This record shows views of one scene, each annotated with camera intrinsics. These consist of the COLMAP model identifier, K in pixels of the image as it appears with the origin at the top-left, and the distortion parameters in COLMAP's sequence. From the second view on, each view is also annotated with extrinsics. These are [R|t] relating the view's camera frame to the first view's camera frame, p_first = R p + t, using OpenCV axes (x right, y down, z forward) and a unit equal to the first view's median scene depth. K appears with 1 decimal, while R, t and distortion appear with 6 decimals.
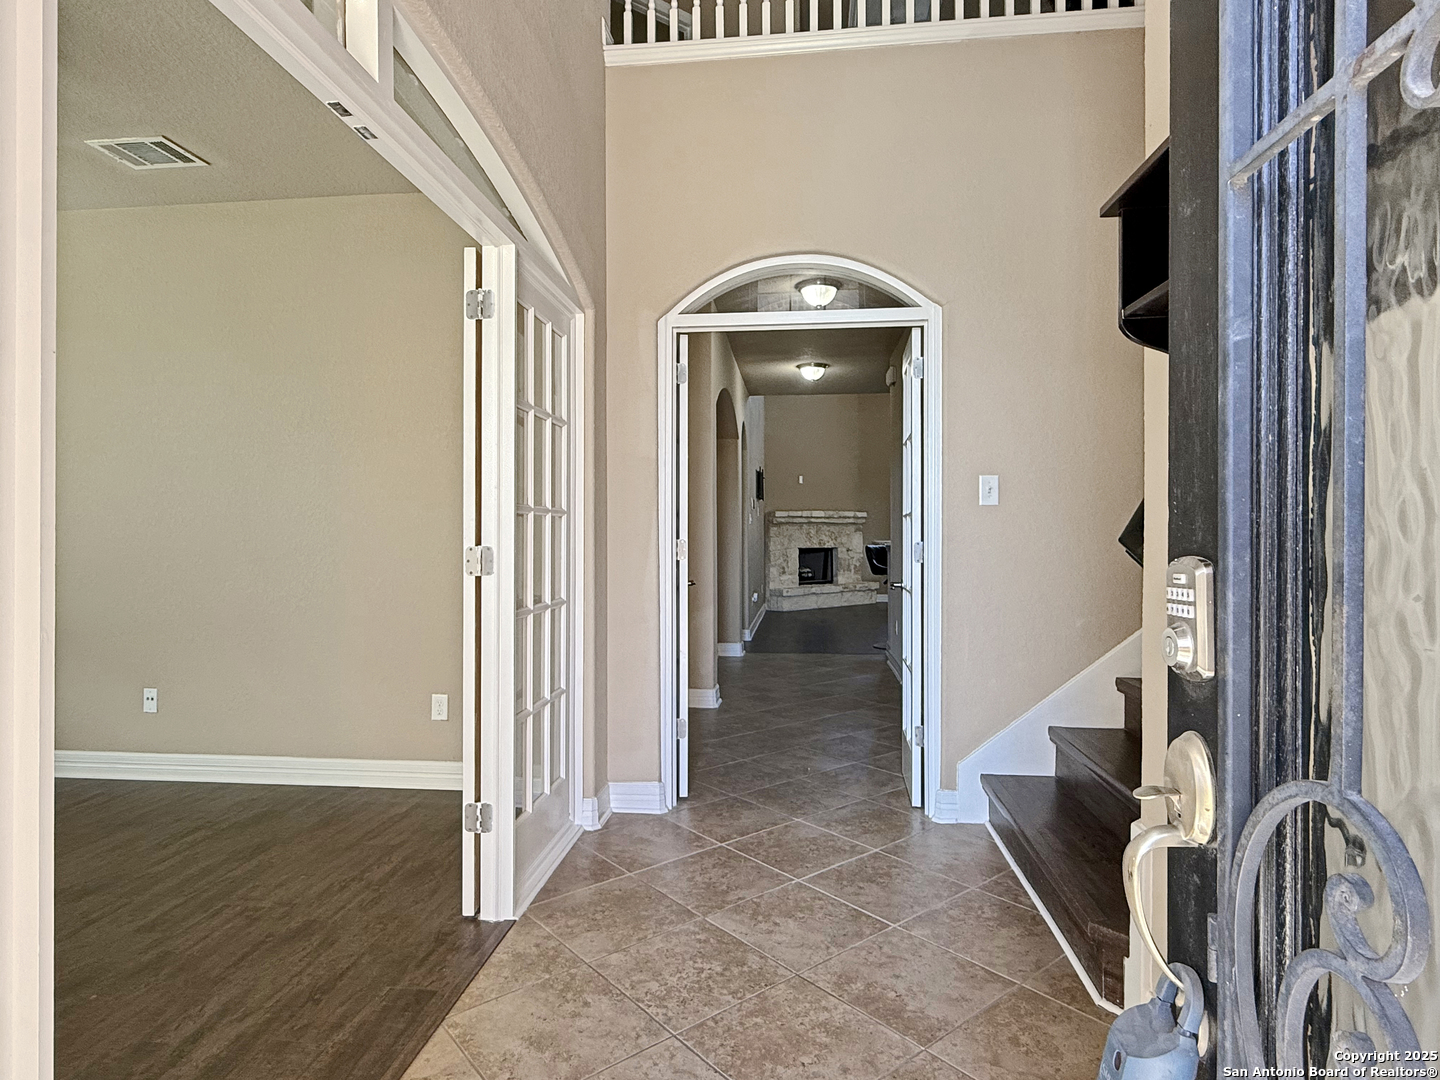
lens RADIAL K [[798.7, 0, 718.3], [0, 798.7, 535.5], [0, 0, 1]] dist [-0.002287, -0.000544]
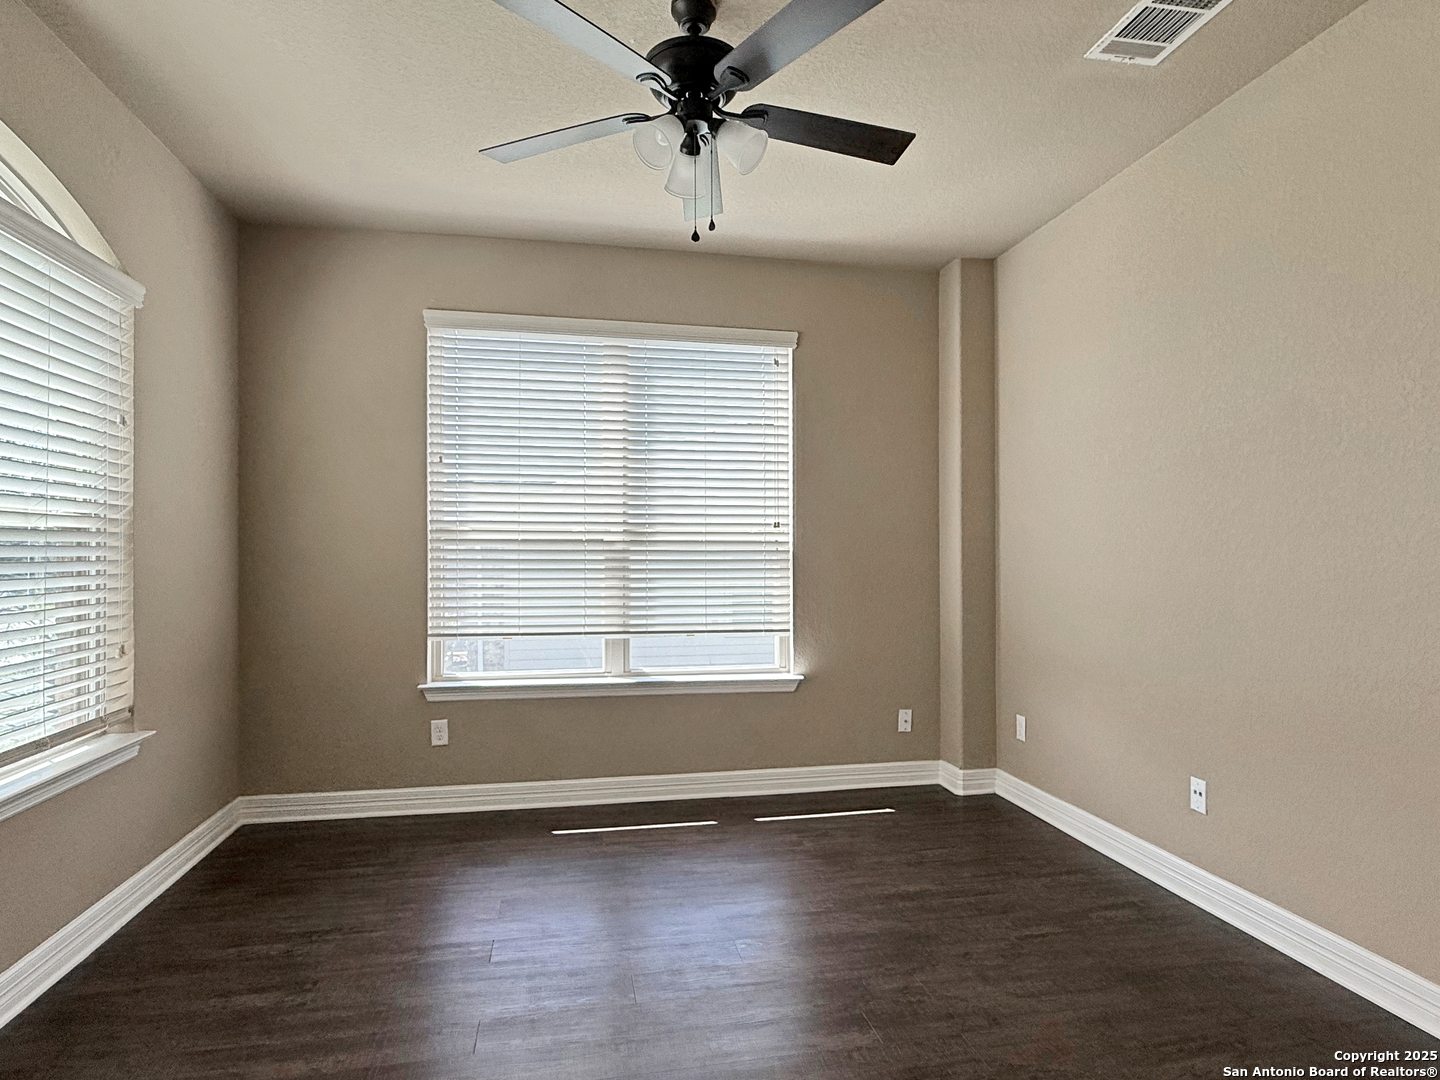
lens RADIAL K [[798.7, 0, 718.2], [0, 798.7, 545.2], [0, 0, 1]] dist [-0.002287, -0.000544]
pose [[0.280842, -0.007170, -0.959727, -0.136493], [-0.006370, 0.999936, -0.009335, -0.012545], [0.959733, 0.008735, 0.280778, 0.380813]]
